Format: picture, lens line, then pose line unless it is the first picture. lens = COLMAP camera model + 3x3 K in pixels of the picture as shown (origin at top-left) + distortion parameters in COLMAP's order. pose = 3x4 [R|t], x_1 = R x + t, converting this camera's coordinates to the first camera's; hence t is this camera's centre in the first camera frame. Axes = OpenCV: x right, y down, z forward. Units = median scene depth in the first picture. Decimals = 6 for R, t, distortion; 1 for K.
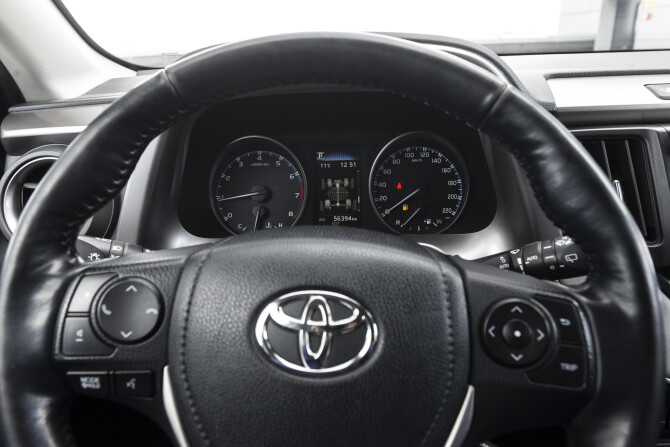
lens RADIAL K [[432.6, 0, 335.3], [0, 432.6, 196.1], [0, 0, 1]] dist [-0.000234, -0.000084]
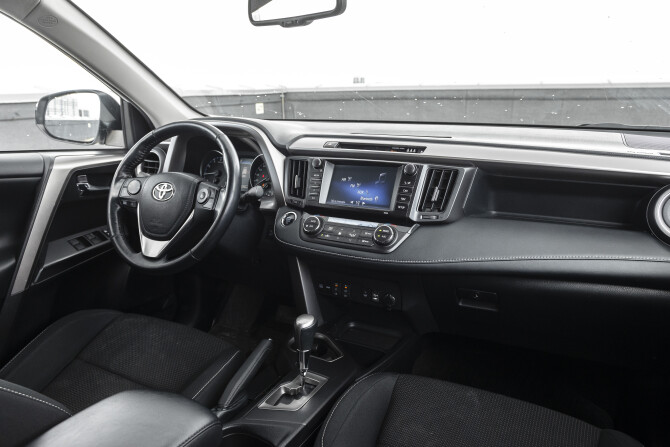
lens RADIAL K [[460.0, 0, 335.0], [0, 460.0, 223.5], [0, 0, 1]] dist [-0.006381, -0.002726]
pose [[0.898772, 0.147673, -0.412797, 1.353690], [-0.161620, 0.986852, 0.001144, 0.140269], [0.407539, 0.065688, 0.910822, -0.939851]]
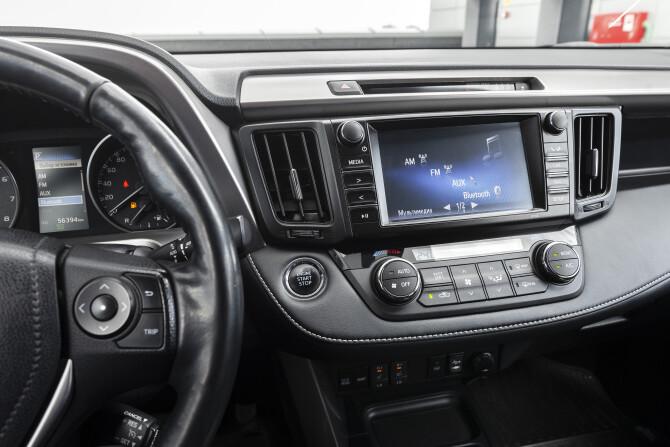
lens RADIAL K [[460.0, 0, 335.0], [0, 460.0, 223.5], [0, 0, 1]] dist [-0.006381, -0.002726]
pose [[0.974747, -0.062788, 0.214304, 0.387358], [0.051668, 0.997030, 0.057107, 0.032015], [-0.217253, -0.044593, 0.975096, -0.142443]]
